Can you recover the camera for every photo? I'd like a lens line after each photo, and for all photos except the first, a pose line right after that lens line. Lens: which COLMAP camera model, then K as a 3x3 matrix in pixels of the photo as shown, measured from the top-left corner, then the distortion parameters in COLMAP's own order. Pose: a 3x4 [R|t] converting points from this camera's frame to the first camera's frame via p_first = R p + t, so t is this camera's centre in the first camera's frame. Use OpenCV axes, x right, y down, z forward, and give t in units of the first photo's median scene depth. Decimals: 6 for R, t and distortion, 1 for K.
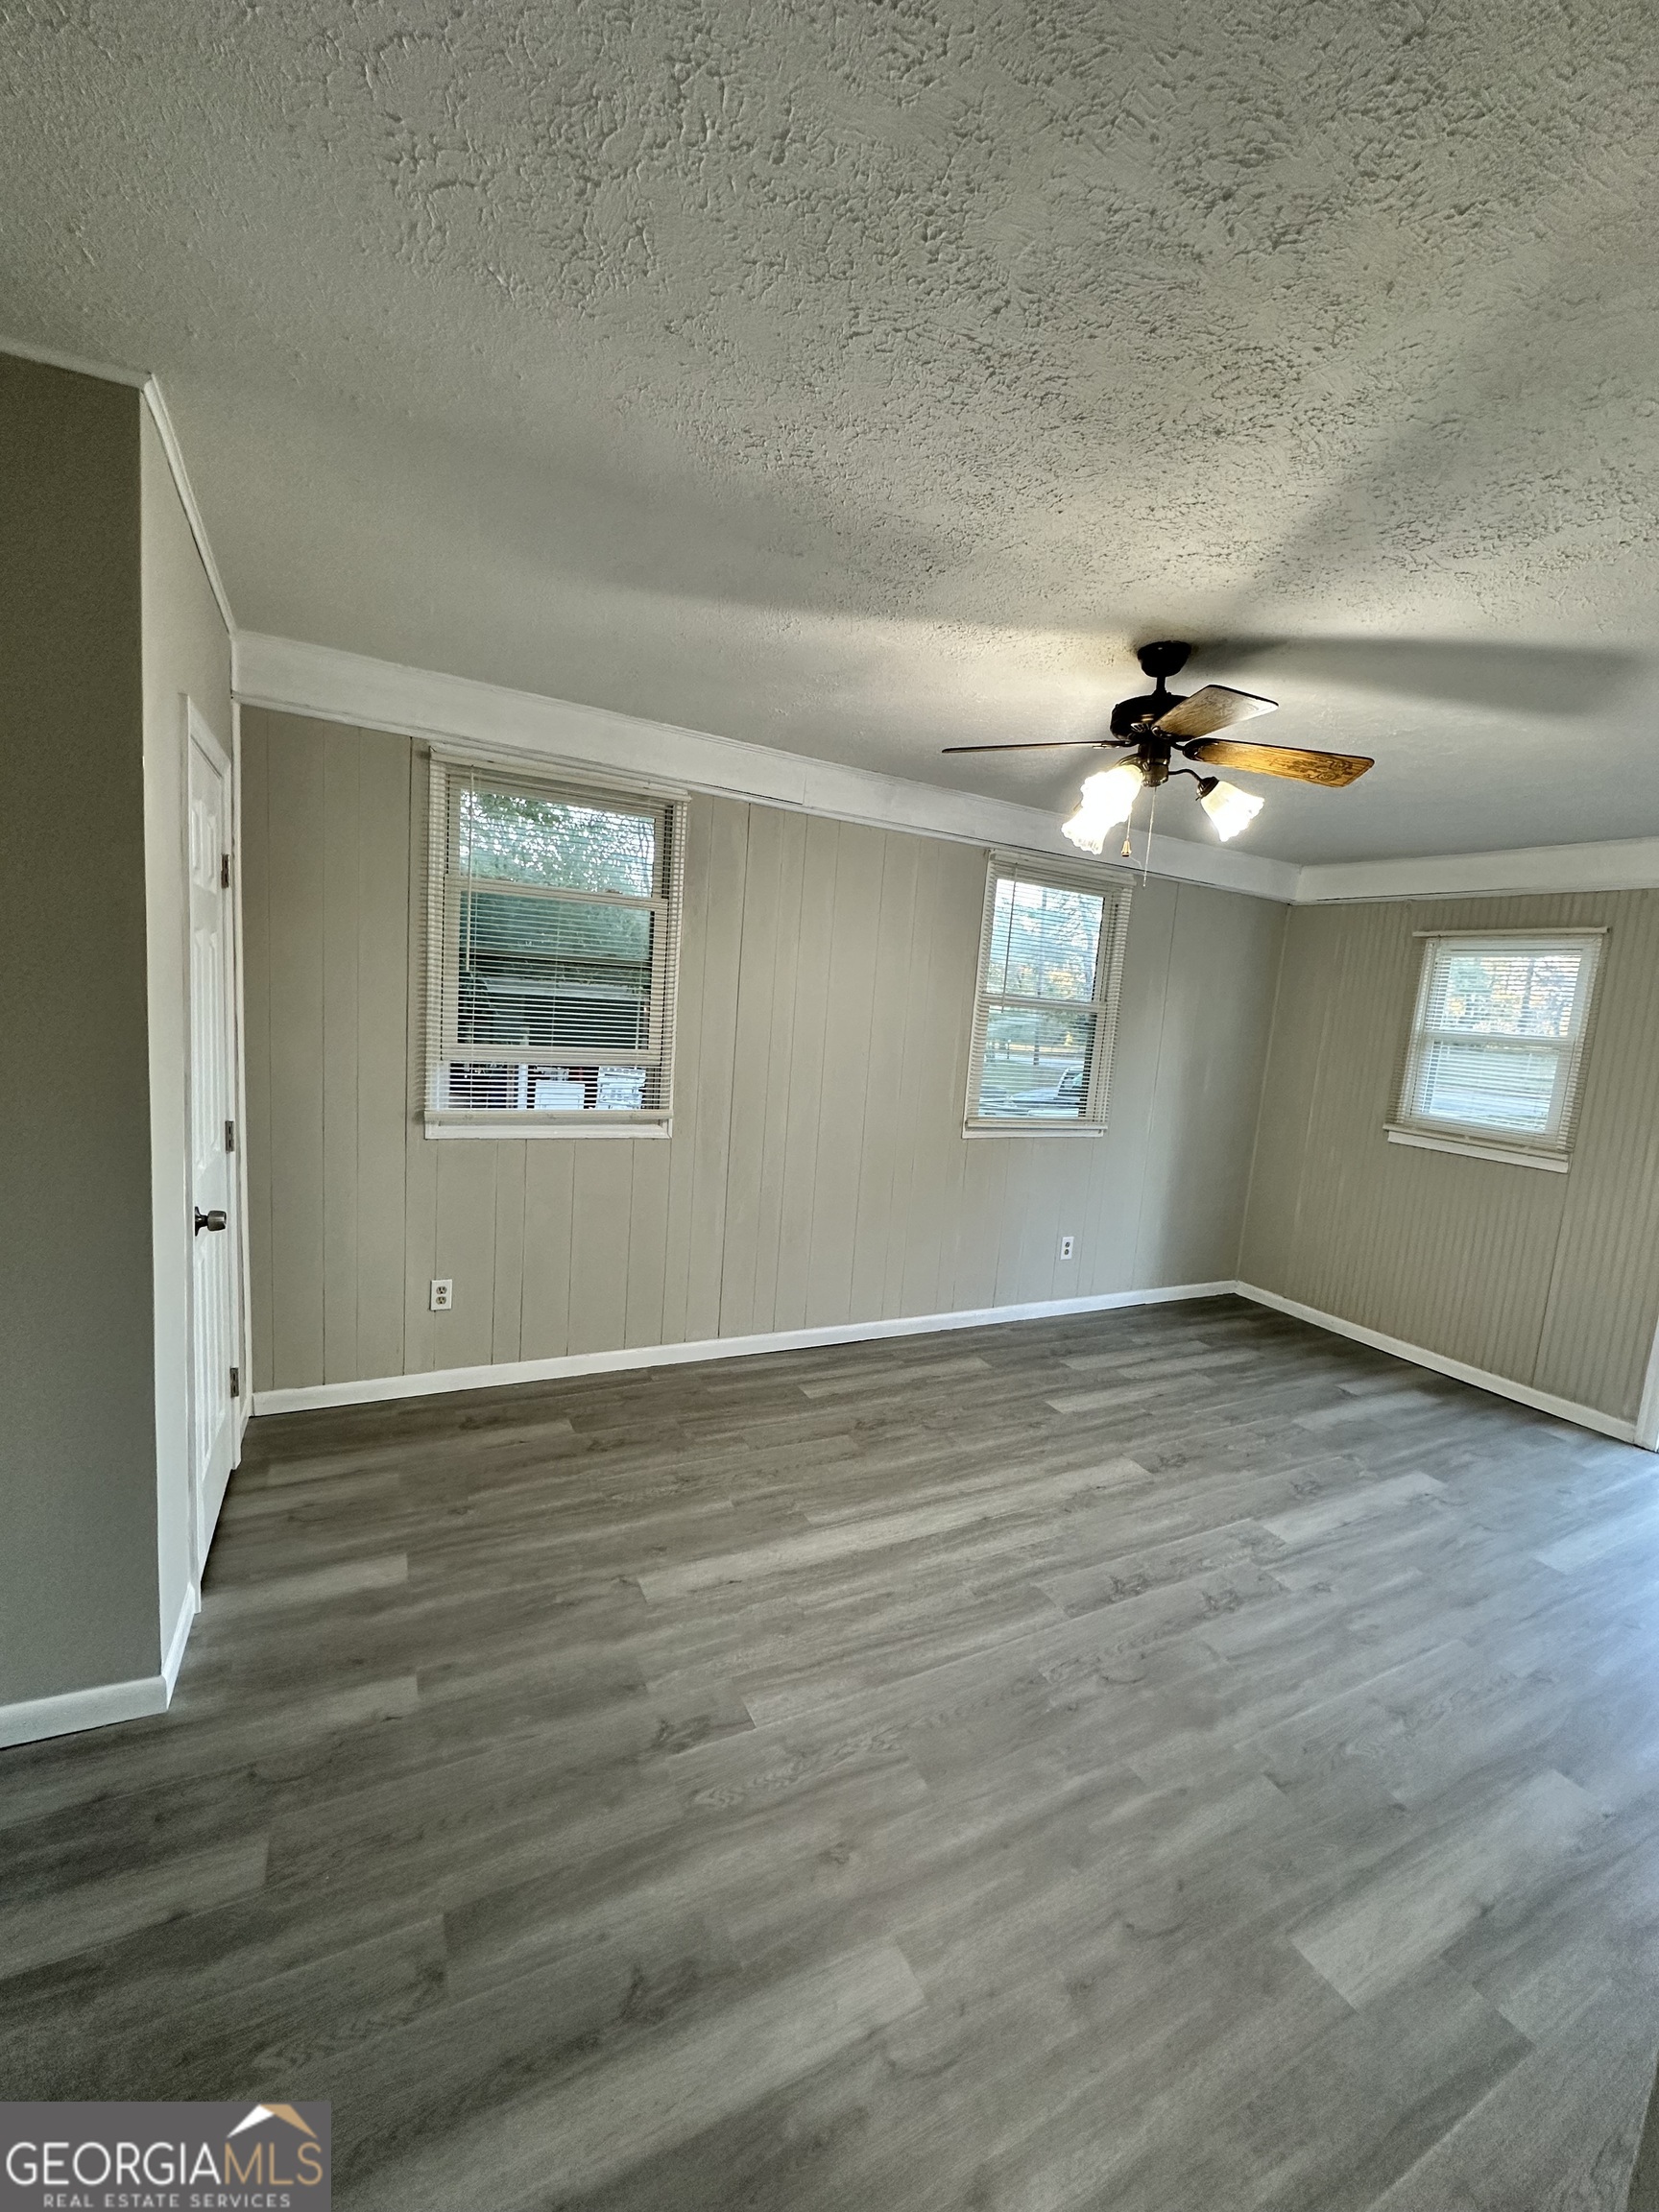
lens RADIAL K [[879.2, 0, 834.1], [0, 879.2, 1109.5], [0, 0, 1]] dist [-0.000235, 0.000331]
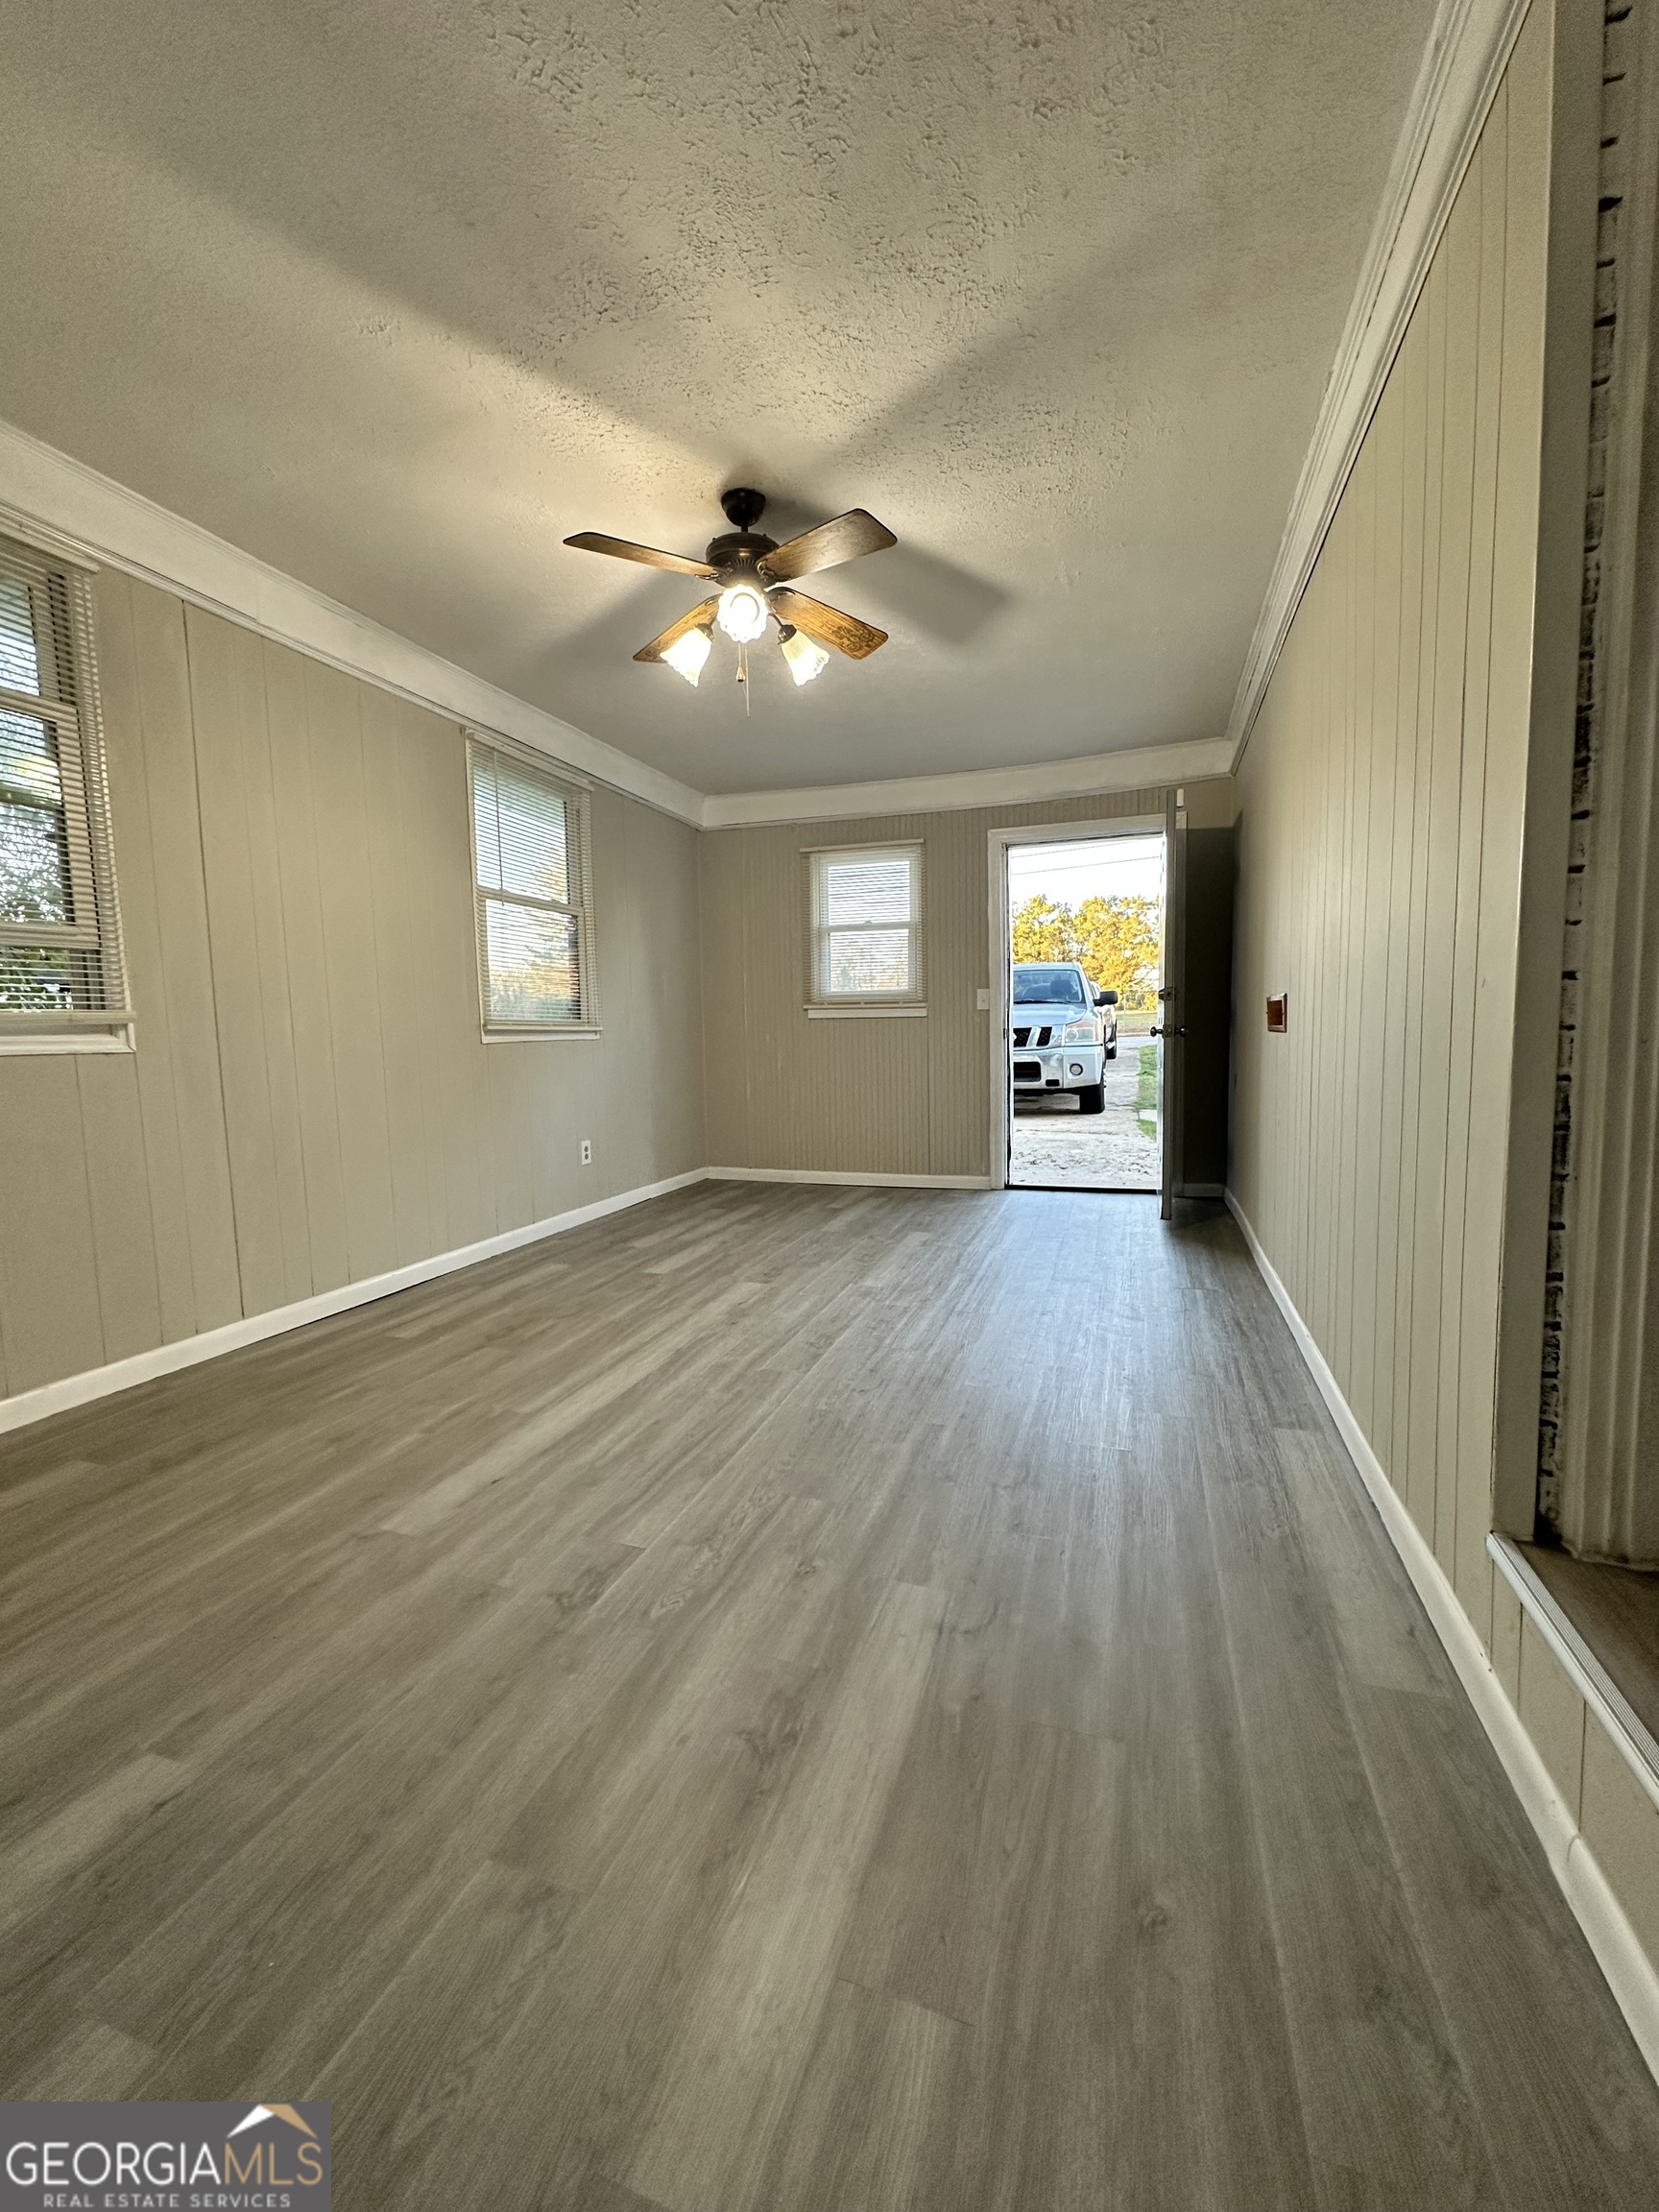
lens RADIAL K [[879.2, 0, 833.1], [0, 879.2, 1107.8], [0, 0, 1]] dist [-0.000235, 0.000331]
pose [[0.717034, -0.152390, 0.680176, -0.316308], [0.159532, 0.985786, 0.052684, 0.152145], [-0.678537, 0.070734, 0.731153, 0.112175]]
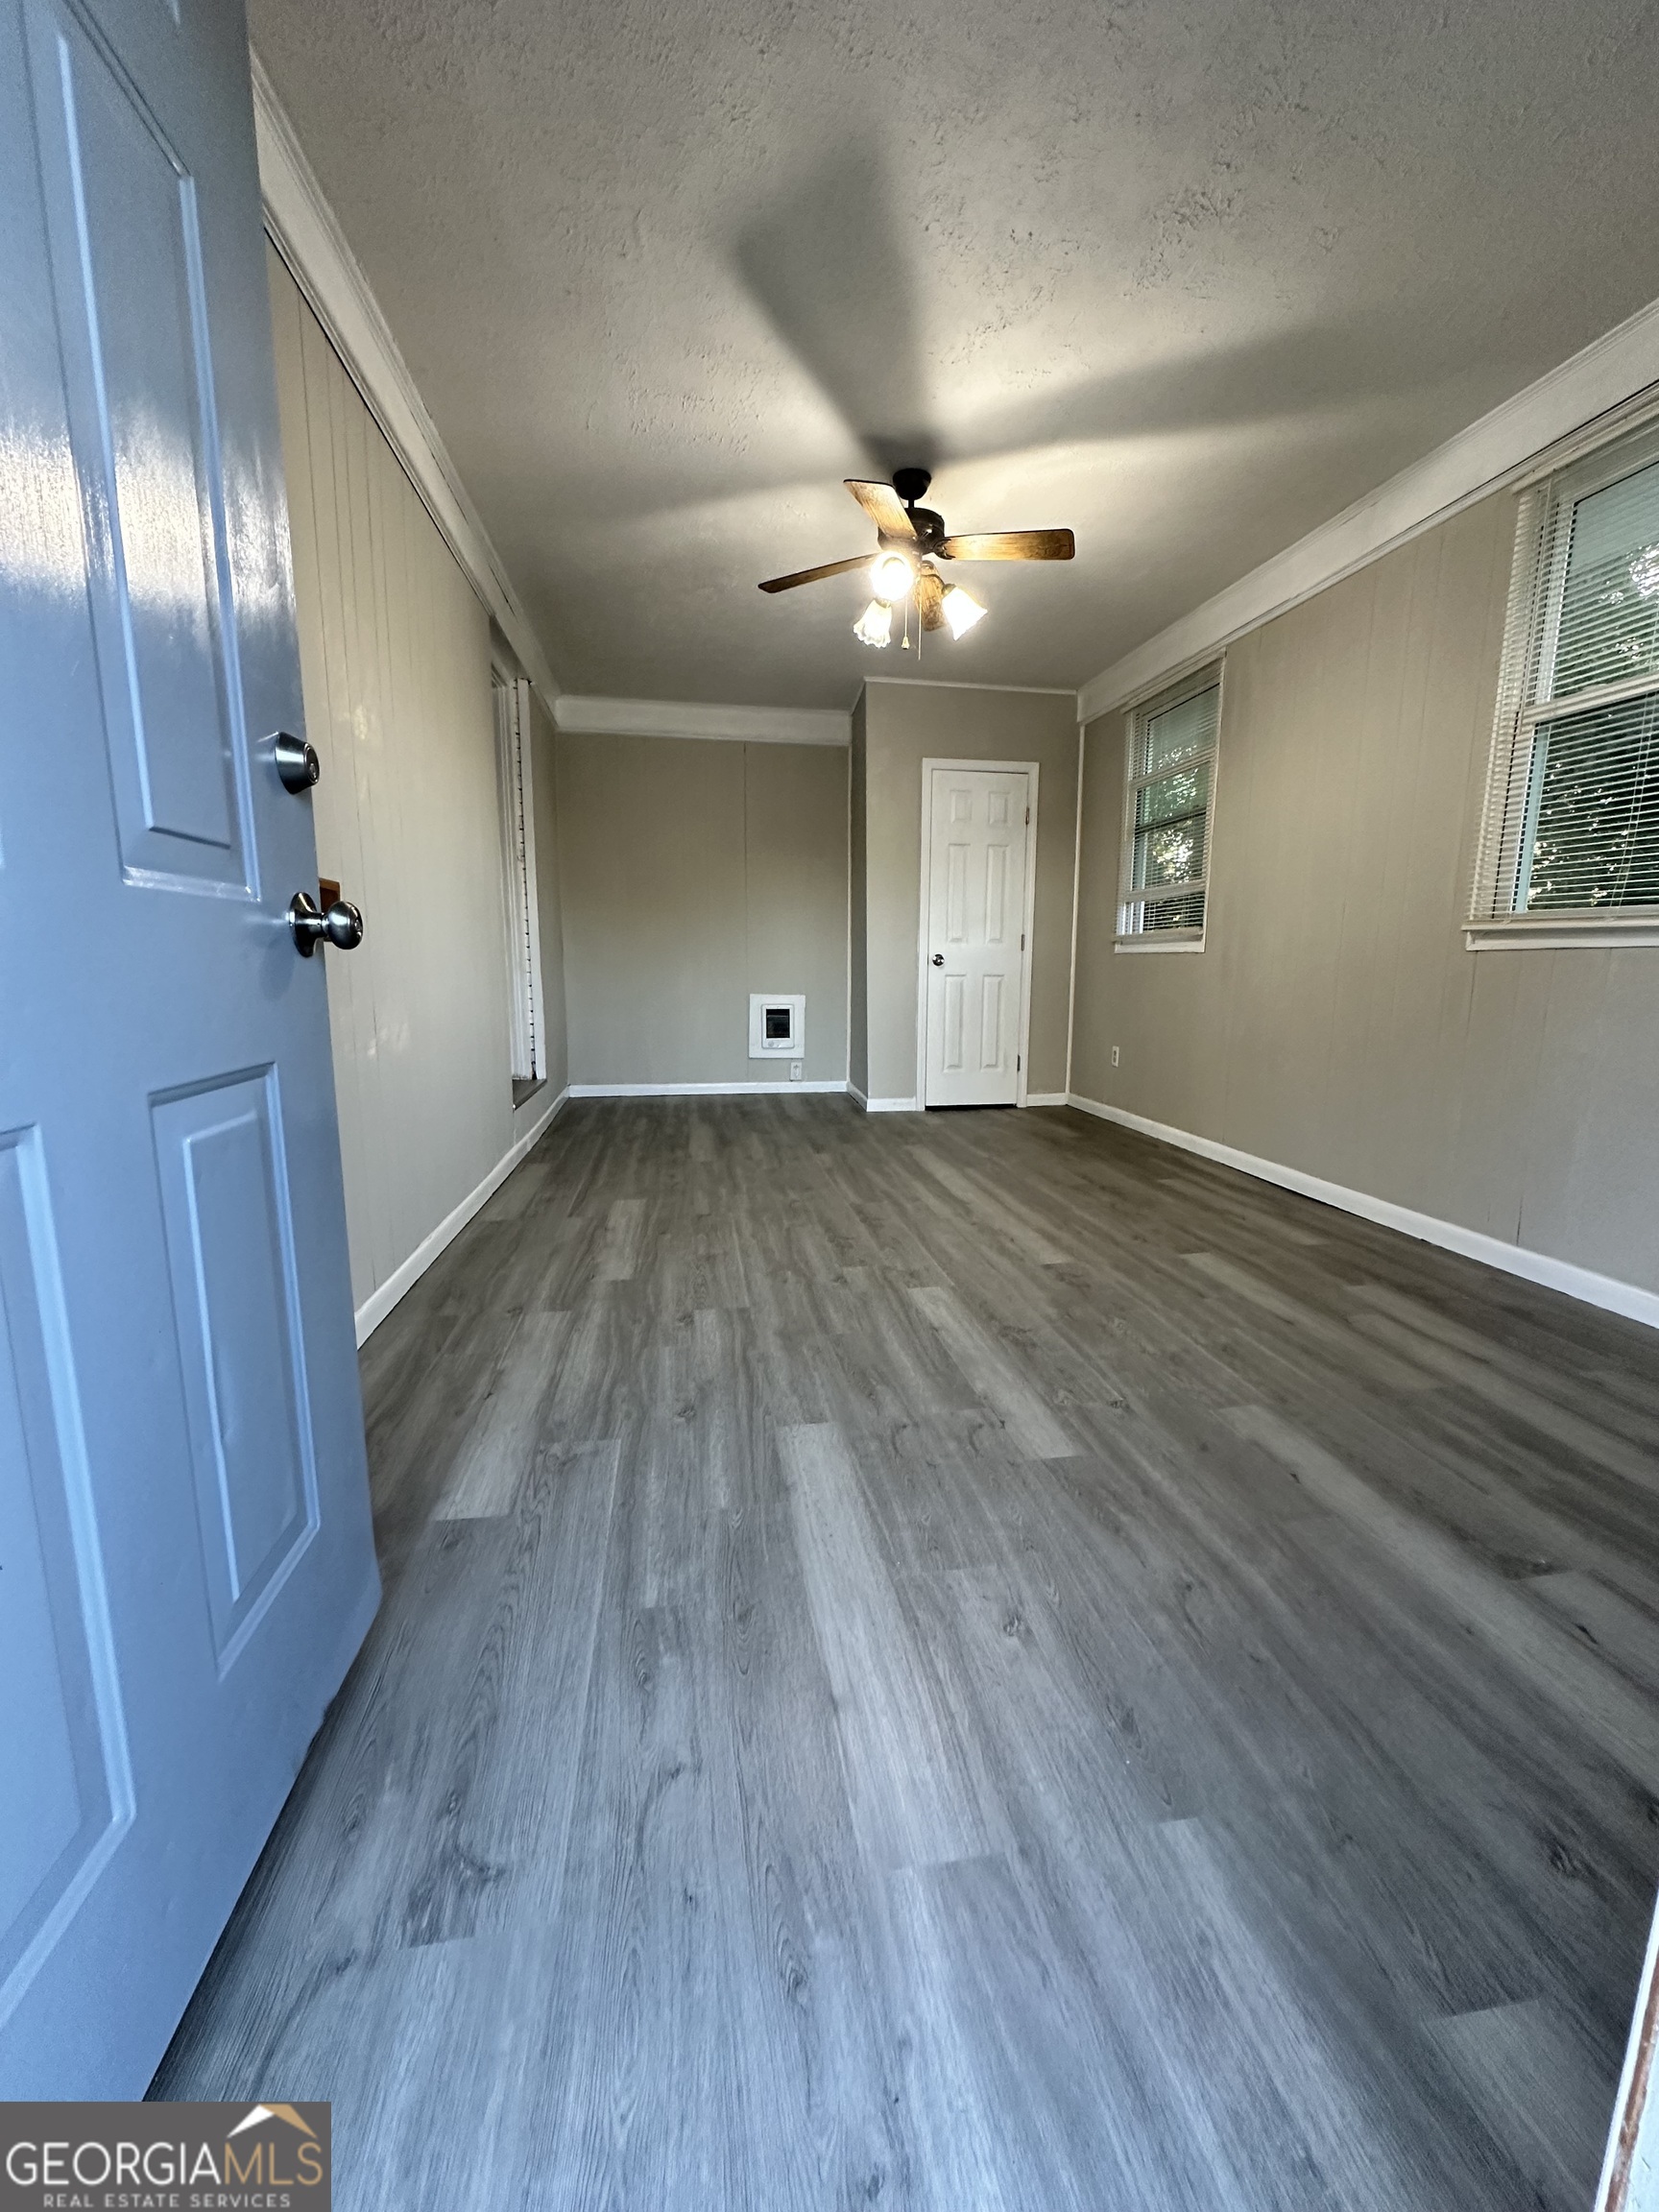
lens RADIAL K [[879.2, 0, 835.5], [0, 879.2, 1108.3], [0, 0, 1]] dist [-0.000235, 0.000331]
pose [[-0.304140, 0.080307, -0.949236, 1.283201], [-0.147353, 0.980482, 0.130164, 0.183497], [0.941162, 0.179461, -0.286370, 1.062942]]
